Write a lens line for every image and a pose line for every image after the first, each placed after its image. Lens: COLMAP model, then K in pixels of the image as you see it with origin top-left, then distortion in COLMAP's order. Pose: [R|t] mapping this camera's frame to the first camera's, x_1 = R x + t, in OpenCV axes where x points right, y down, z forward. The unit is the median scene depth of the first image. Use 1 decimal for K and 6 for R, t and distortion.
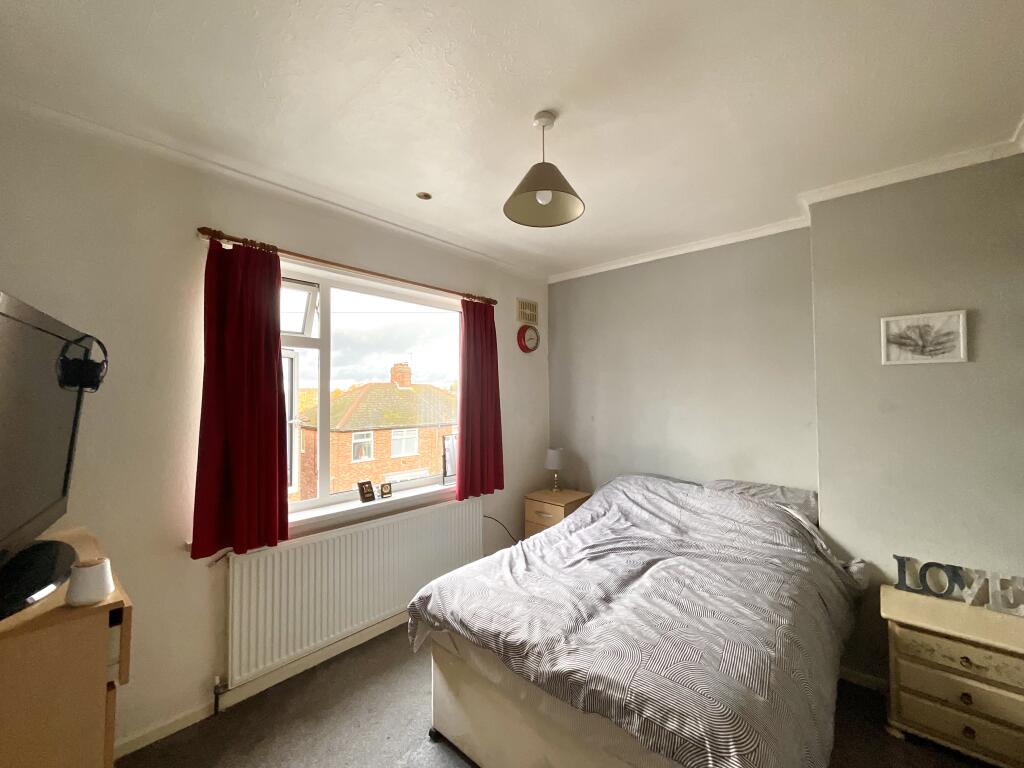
lens RADIAL K [[411.0, 0, 513.8], [0, 411.0, 383.4], [0, 0, 1]] dist [-0.002606, 0.000957]
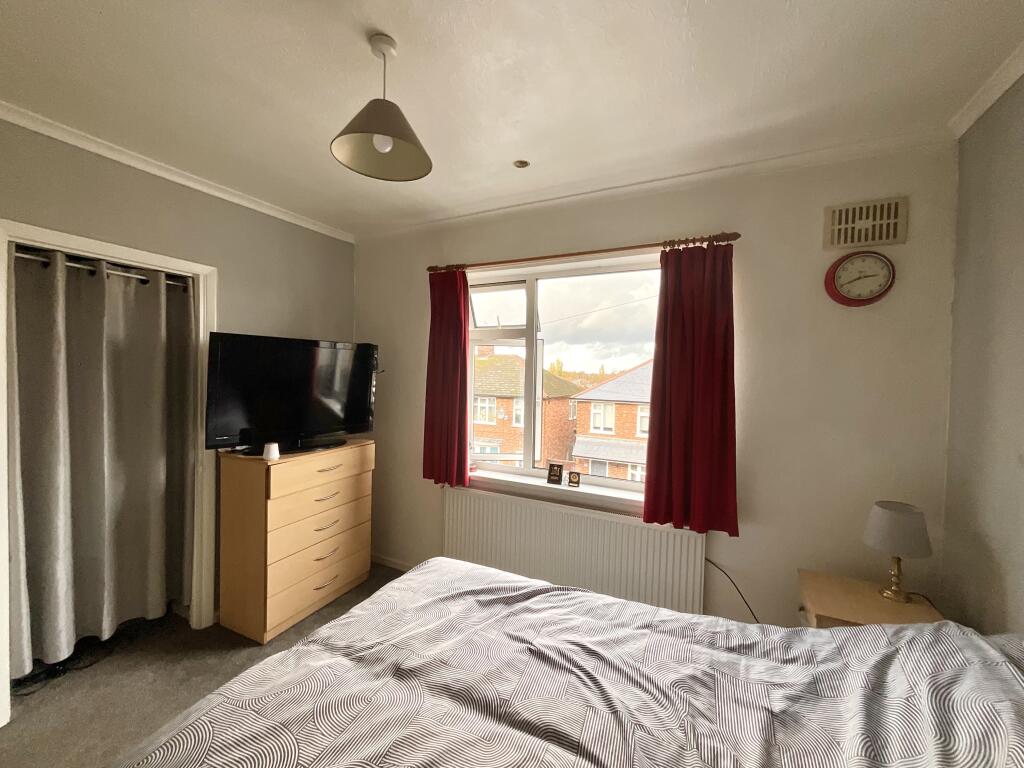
lens RADIAL K [[411.0, 0, 511.5], [0, 411.0, 382.9], [0, 0, 1]] dist [-0.002606, 0.000957]
pose [[0.259440, 0.027796, -0.965359, 0.600481], [-0.000369, 0.999589, 0.028683, 0.009192], [0.965759, -0.007085, 0.259344, 0.645361]]
